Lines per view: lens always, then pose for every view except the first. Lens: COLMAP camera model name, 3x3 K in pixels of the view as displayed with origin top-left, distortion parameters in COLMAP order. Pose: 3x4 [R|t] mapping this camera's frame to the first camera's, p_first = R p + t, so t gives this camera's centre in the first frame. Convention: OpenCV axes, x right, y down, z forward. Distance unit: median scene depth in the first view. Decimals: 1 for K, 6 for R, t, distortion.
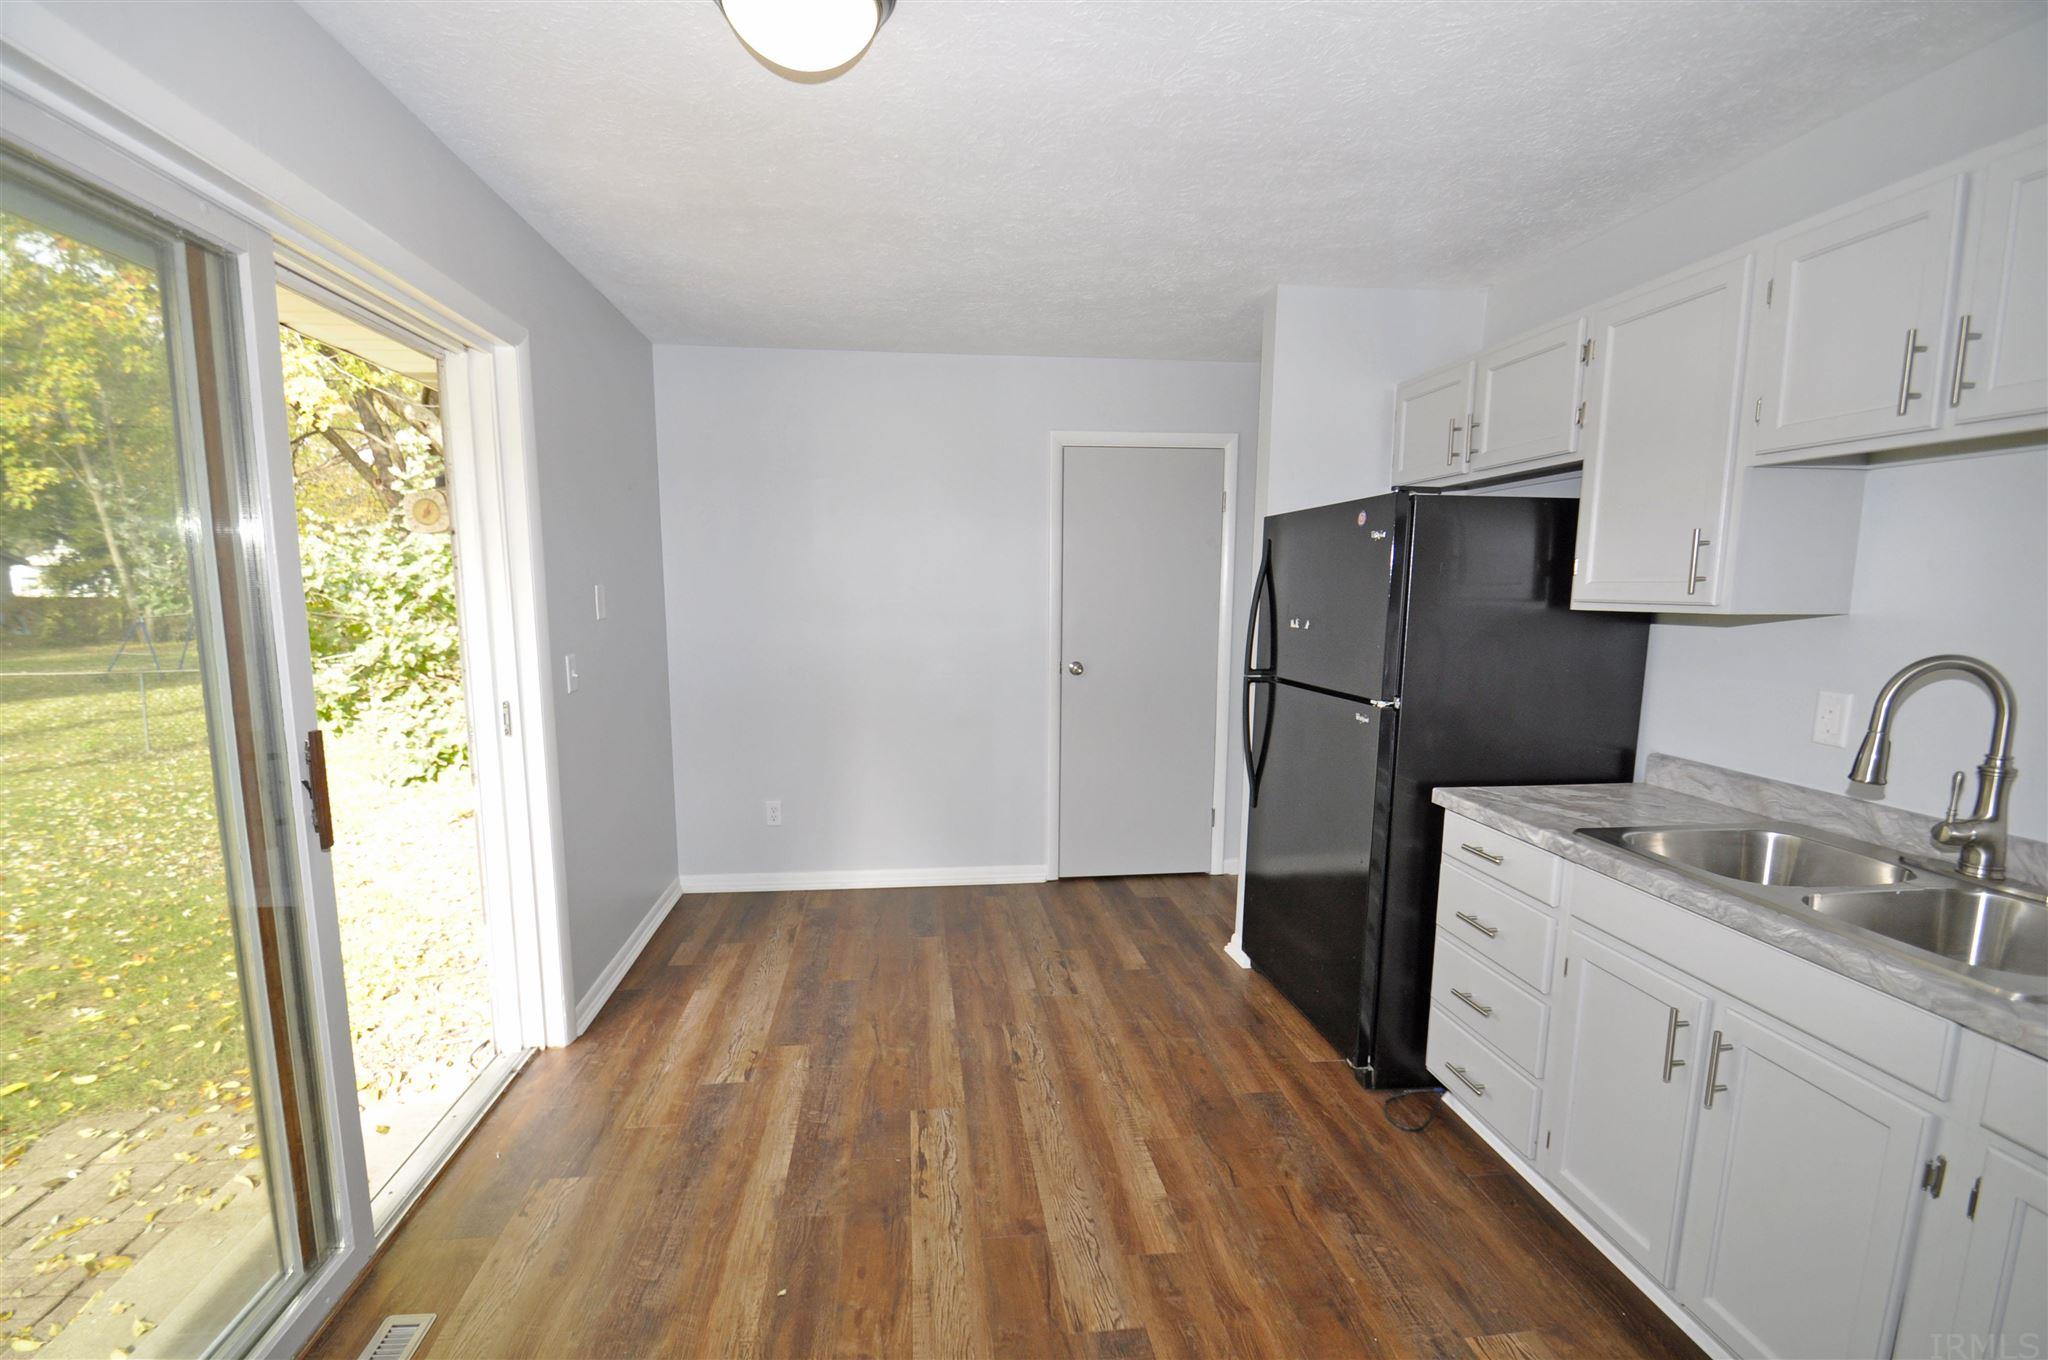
lens RADIAL K [[889.5, 0, 993.1], [0, 889.5, 717.5], [0, 0, 1]] dist [0.002391, -0.000033]
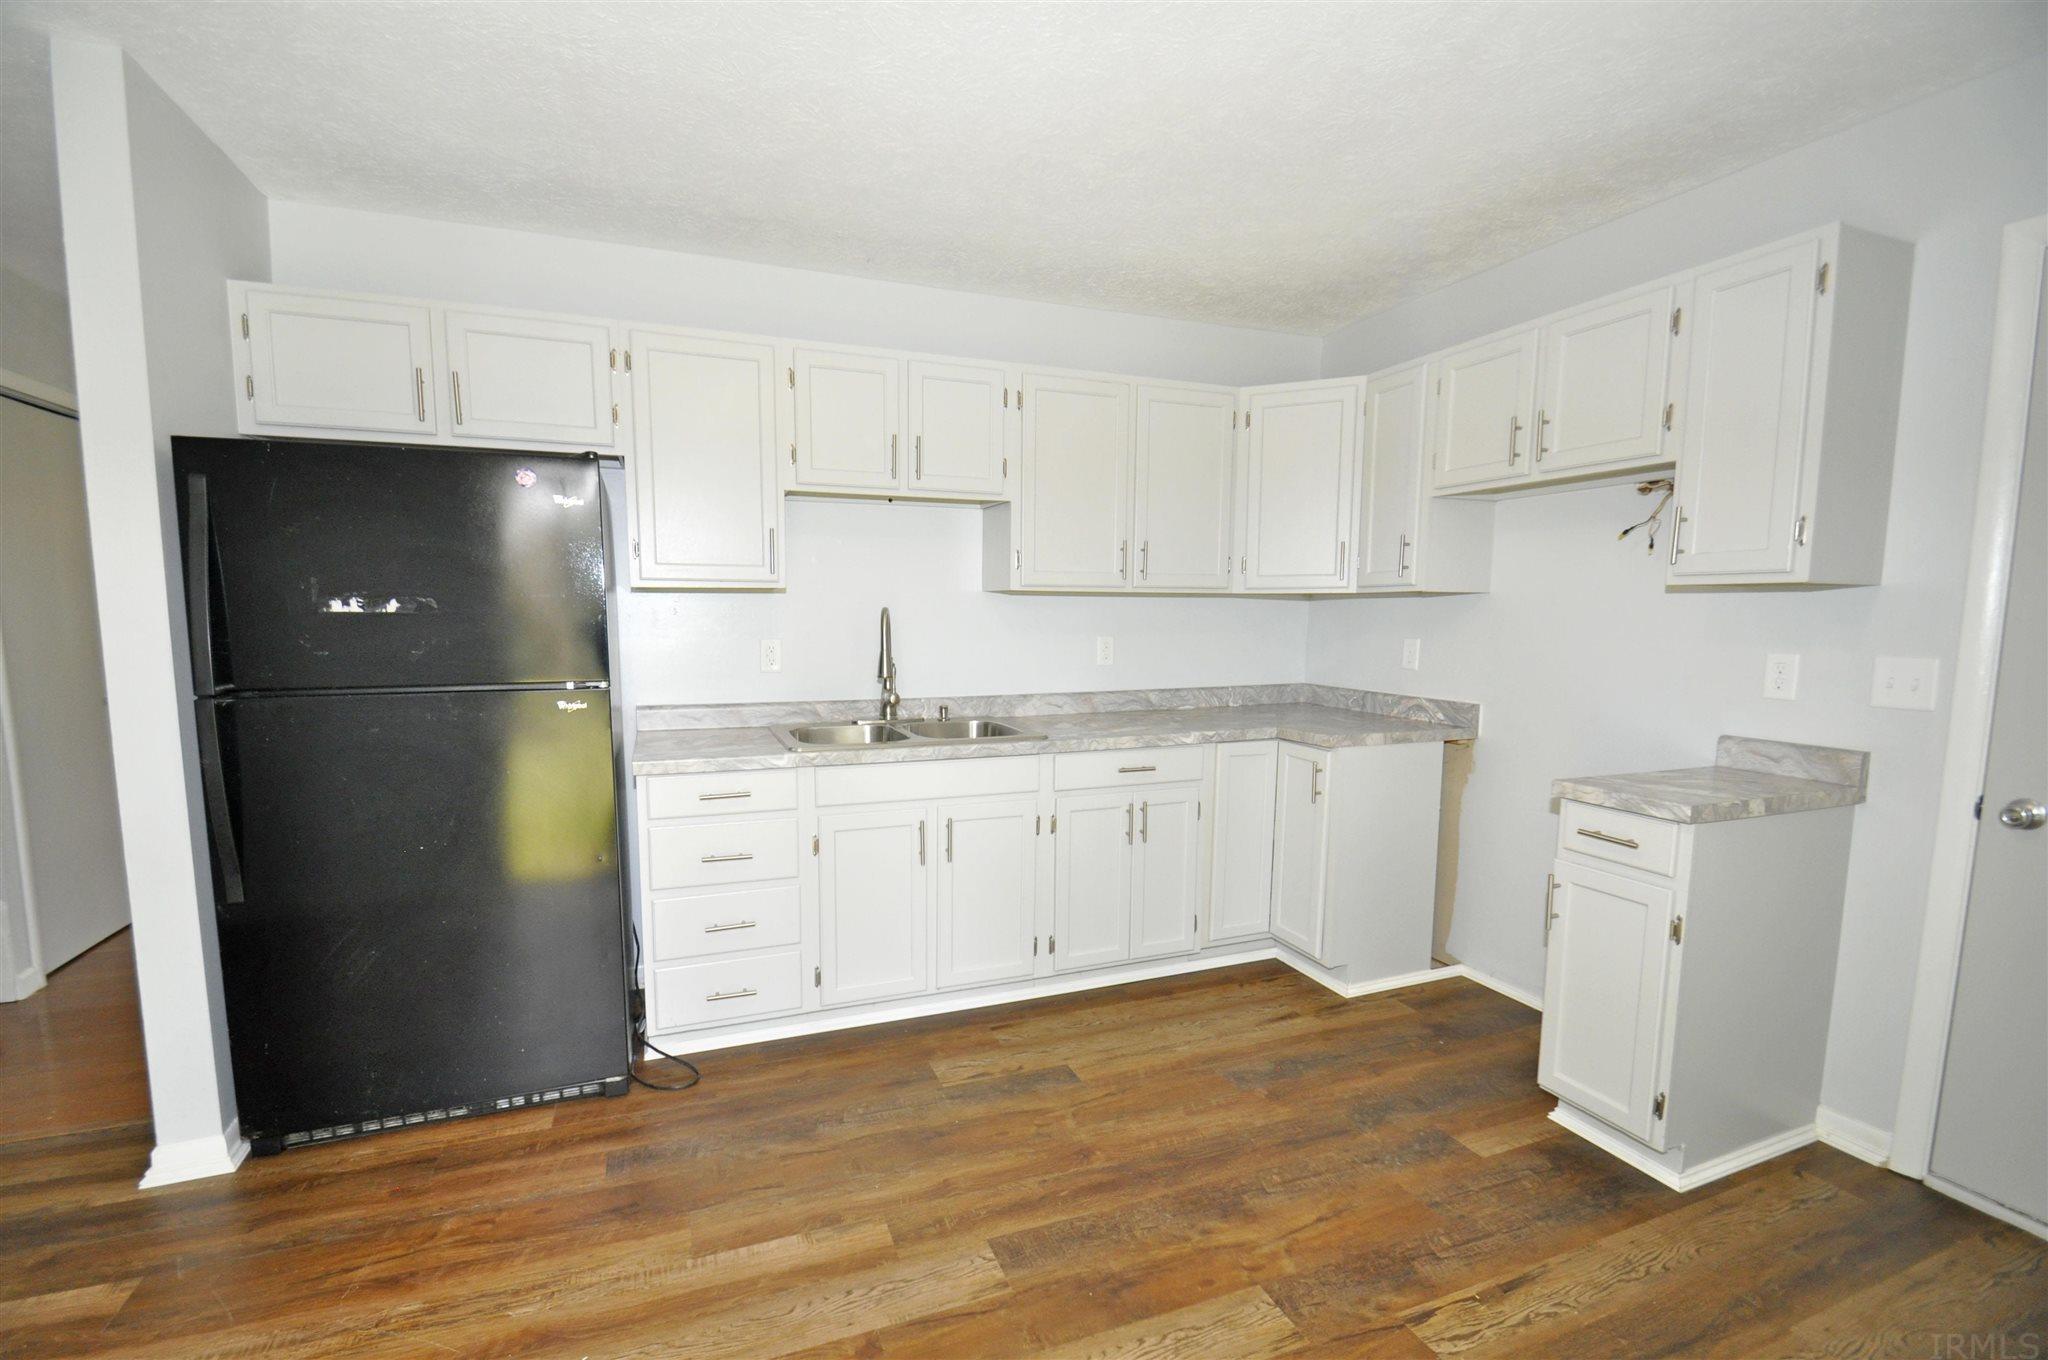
lens RADIAL K [[897.6, 0, 998.8], [0, 897.6, 708.5], [0, 0, 1]] dist [-0.016569, -0.000127]
pose [[-0.266013, -0.109691, 0.957708, -0.677487], [0.136069, 0.979285, 0.149957, -0.085939], [-0.954318, 0.170205, -0.245577, 0.976653]]
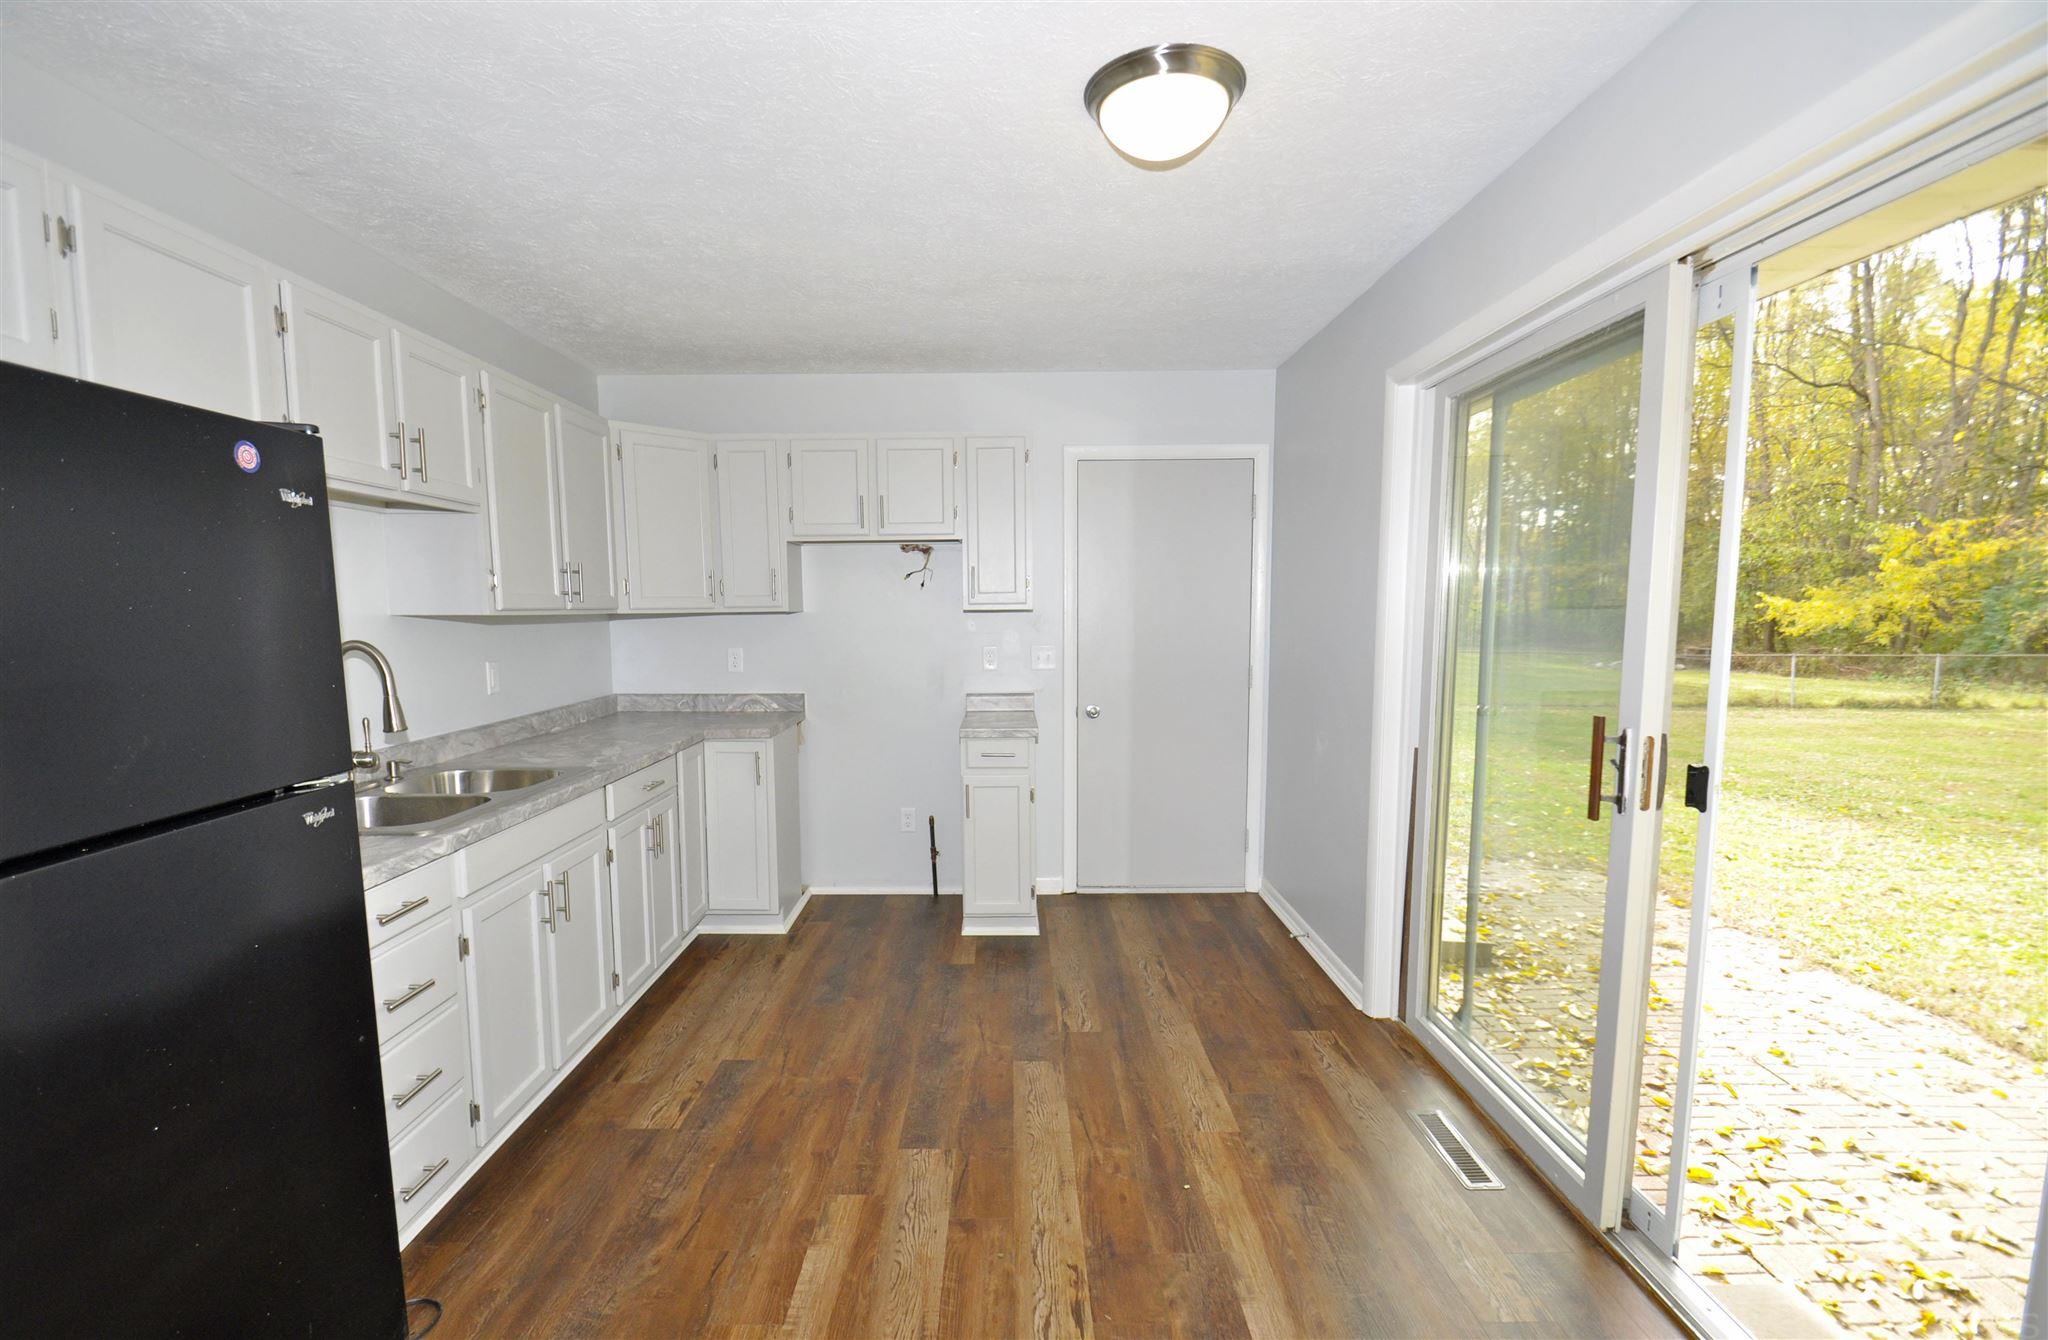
lens RADIAL K [[901.7, 0, 1027.2], [0, 901.7, 685.2], [0, 0, 1]] dist [-0.000980, -0.000151]
pose [[-0.996849, -0.006702, 0.079044, -0.104691], [0.011864, 0.972623, 0.232087, -0.254297], [-0.078436, 0.232293, -0.969478, 1.821479]]
